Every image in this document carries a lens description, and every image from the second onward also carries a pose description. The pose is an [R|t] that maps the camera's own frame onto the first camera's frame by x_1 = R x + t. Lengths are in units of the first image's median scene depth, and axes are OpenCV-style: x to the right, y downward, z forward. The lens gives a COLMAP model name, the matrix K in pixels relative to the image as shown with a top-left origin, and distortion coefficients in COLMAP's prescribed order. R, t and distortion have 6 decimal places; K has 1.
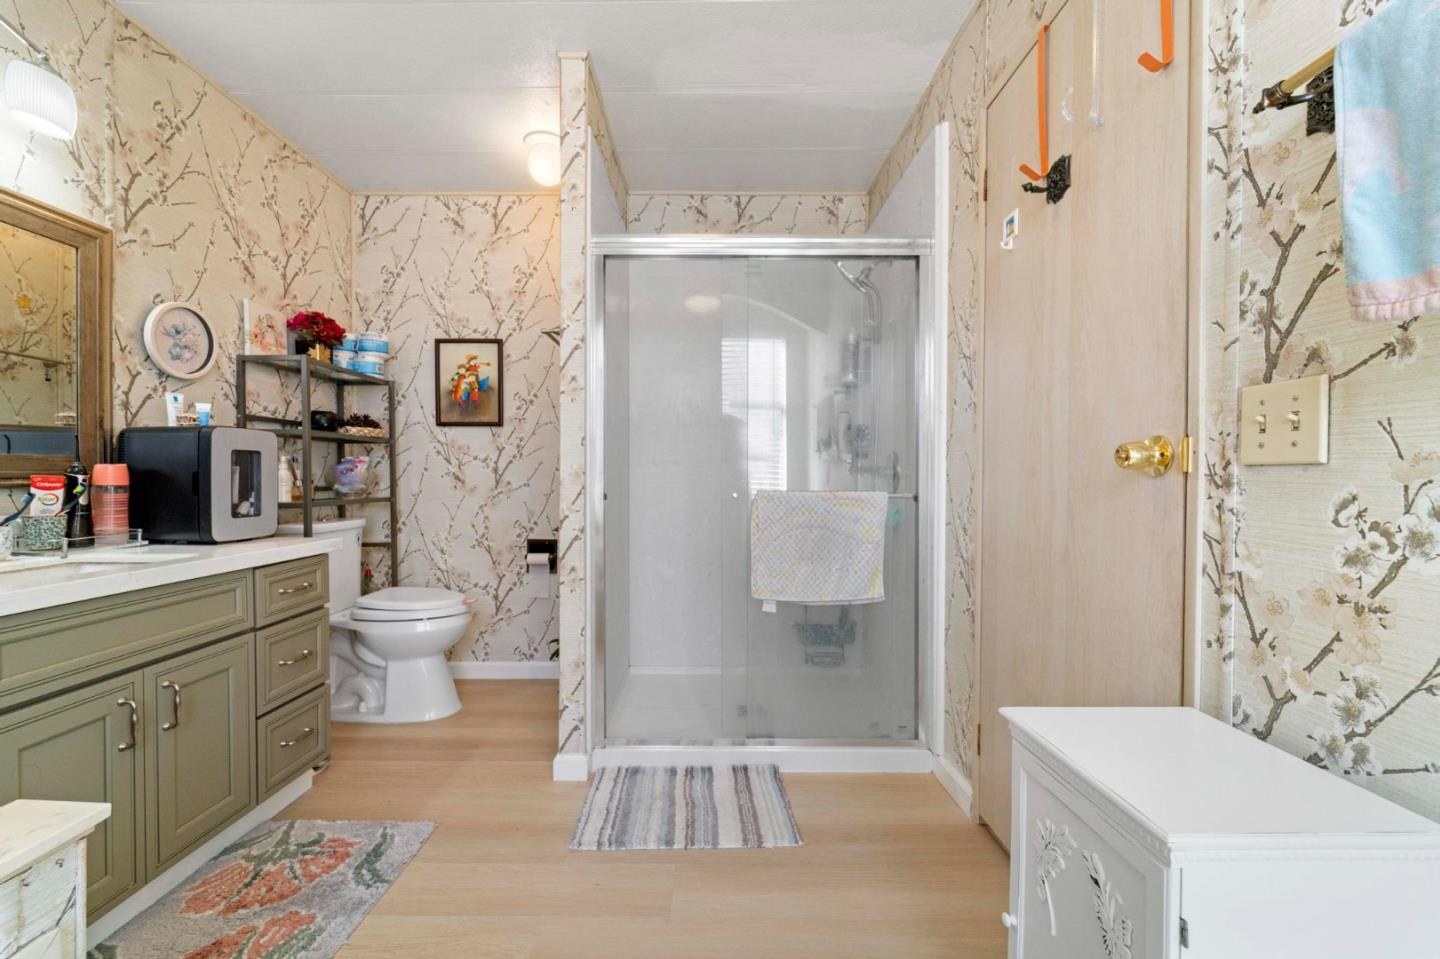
lens RADIAL K [[581.3, 0, 718.8], [0, 581.3, 480.3], [0, 0, 1]] dist [0.000429, -0.000404]
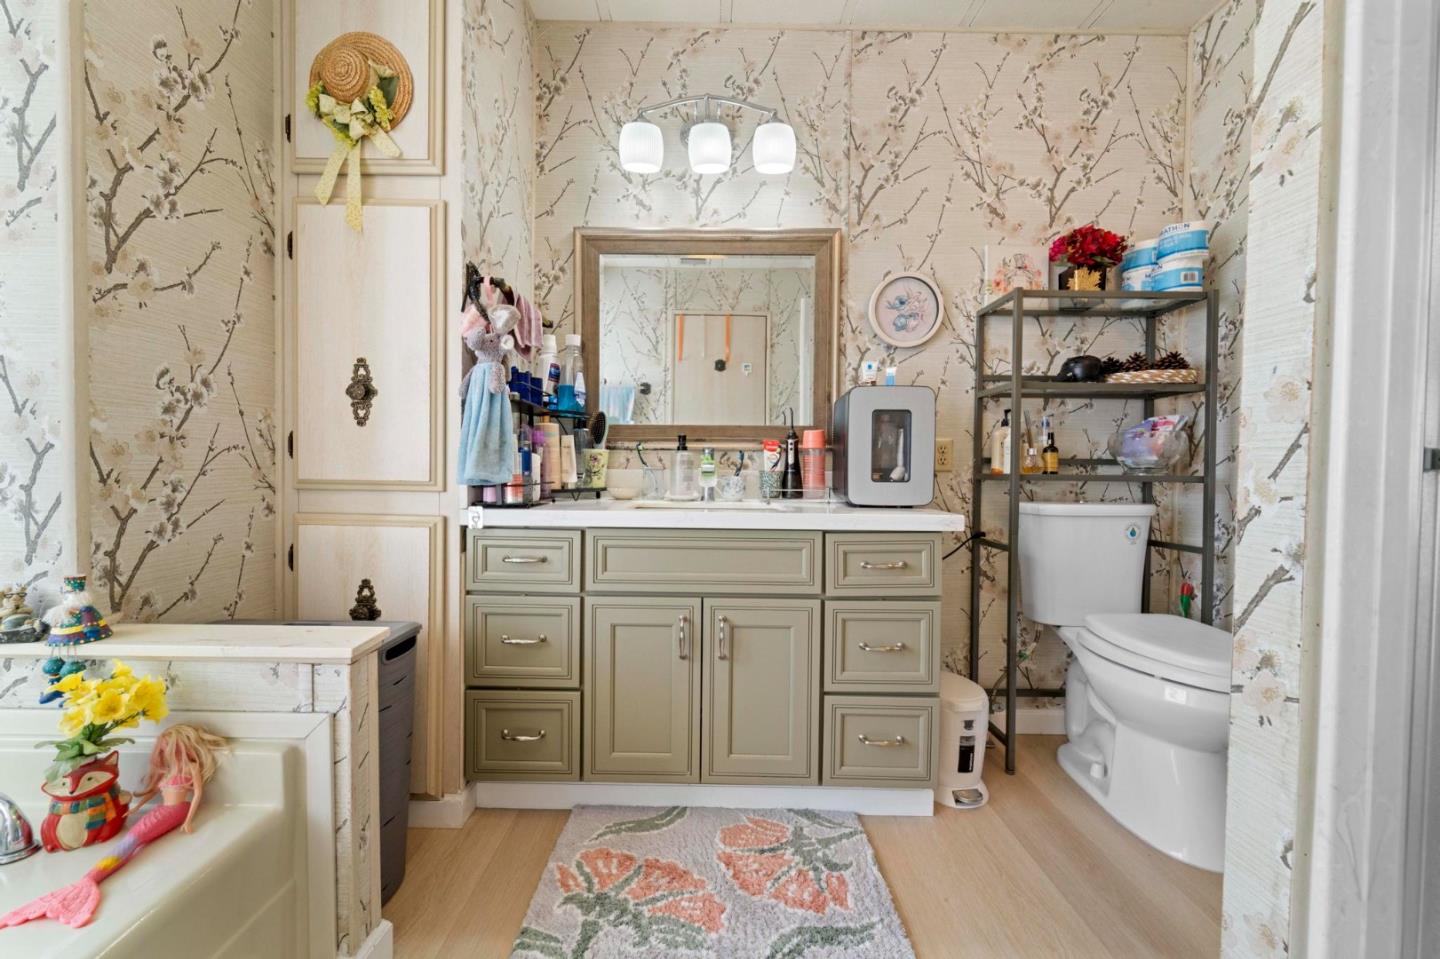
lens RADIAL K [[581.3, 0, 720.4], [0, 581.3, 482.2], [0, 0, 1]] dist [0.000429, -0.000404]
pose [[-0.014665, 0.023772, -0.999610, 0.104861], [-0.017661, 0.999555, 0.024030, 0.041698], [0.999736, 0.018006, -0.014239, 0.671489]]
